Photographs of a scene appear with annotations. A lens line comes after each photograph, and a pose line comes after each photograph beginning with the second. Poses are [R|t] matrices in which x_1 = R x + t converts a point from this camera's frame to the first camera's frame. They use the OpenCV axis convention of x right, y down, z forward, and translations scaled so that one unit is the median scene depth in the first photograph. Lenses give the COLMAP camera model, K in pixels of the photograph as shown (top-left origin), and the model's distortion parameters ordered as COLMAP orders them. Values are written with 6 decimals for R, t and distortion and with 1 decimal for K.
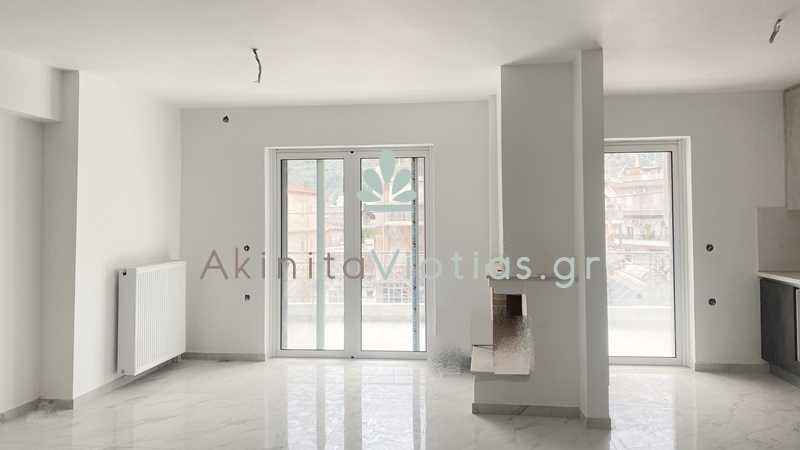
lens RADIAL K [[599.9, 0, 415.5], [0, 599.9, 206.2], [0, 0, 1]] dist [0.042825, -0.072990]
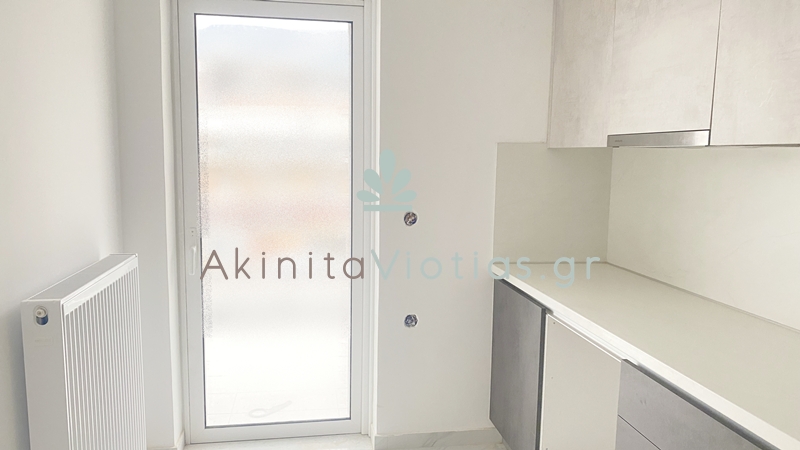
lens RADIAL K [[599.9, 0, 400.3], [0, 599.9, 229.7], [0, 0, 1]] dist [0.042825, -0.072990]
pose [[0.965142, -0.005123, 0.261677, 0.345144], [-0.031301, 0.990373, 0.134836, 0.009724], [-0.259848, -0.138327, 0.955691, 0.511366]]
